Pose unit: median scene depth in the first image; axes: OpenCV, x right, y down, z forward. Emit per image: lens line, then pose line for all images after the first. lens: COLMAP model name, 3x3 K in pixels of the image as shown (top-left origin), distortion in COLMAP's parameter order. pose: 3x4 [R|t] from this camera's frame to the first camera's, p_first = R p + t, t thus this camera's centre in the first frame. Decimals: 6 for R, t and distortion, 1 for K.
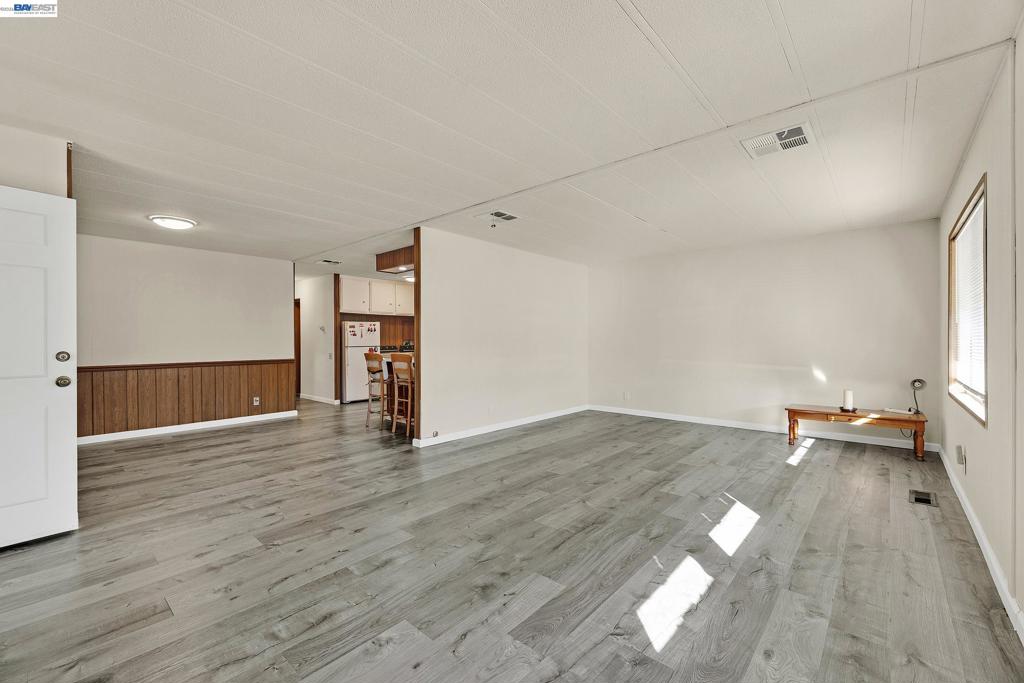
lens RADIAL K [[425.9, 0, 513.8], [0, 425.9, 342.5], [0, 0, 1]] dist [-0.002102, -0.000222]
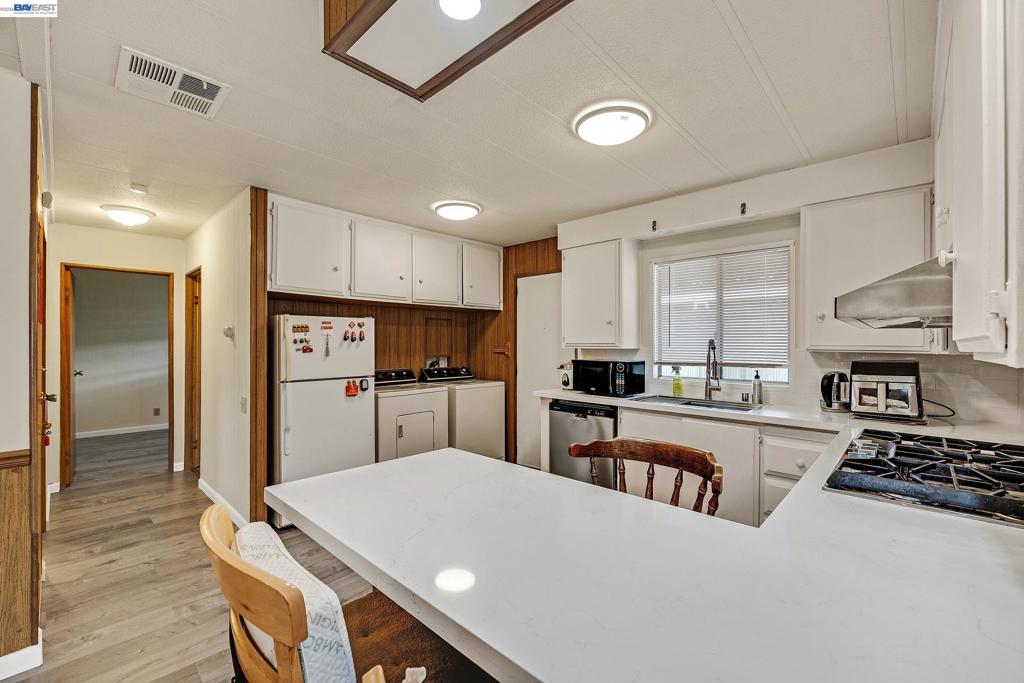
lens RADIAL K [[425.9, 0, 513.4], [0, 425.9, 342.0], [0, 0, 1]] dist [-0.002102, -0.000222]
pose [[0.999491, 0.007498, -0.031014, -0.175911], [-0.007831, 0.999913, -0.010631, -0.022662], [0.030931, 0.010869, 0.999462, 0.624492]]
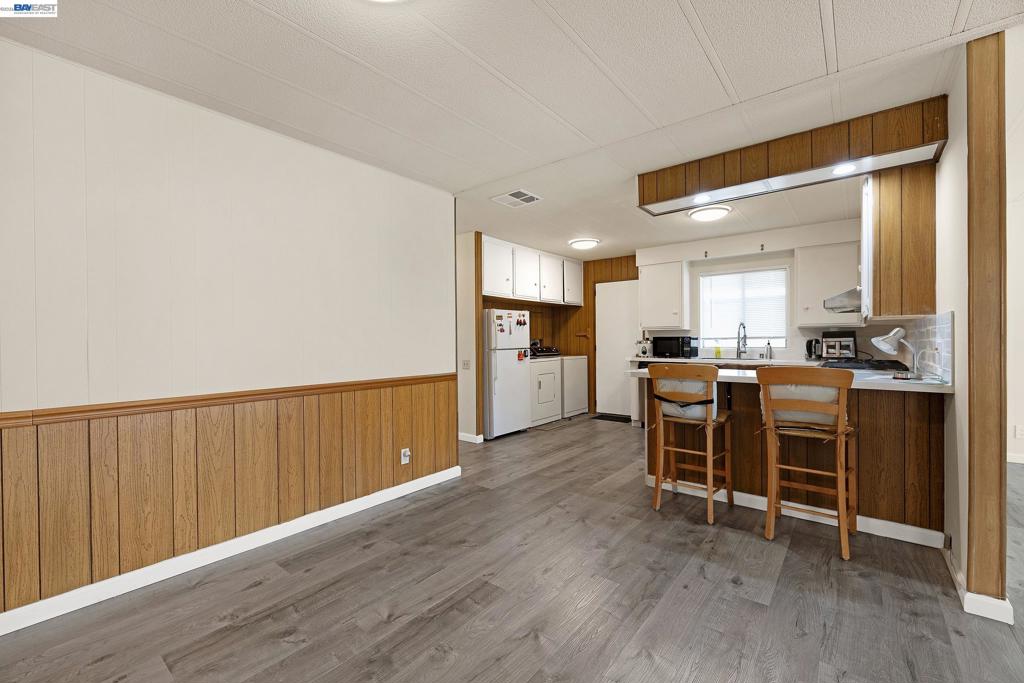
lens RADIAL K [[425.9, 0, 511.6], [0, 425.9, 340.4], [0, 0, 1]] dist [-0.002102, -0.000222]
pose [[0.999336, -0.001755, 0.036389, -0.387195], [0.001932, 0.999987, -0.004820, -0.000243], [-0.036380, 0.004887, 0.999326, 0.373196]]
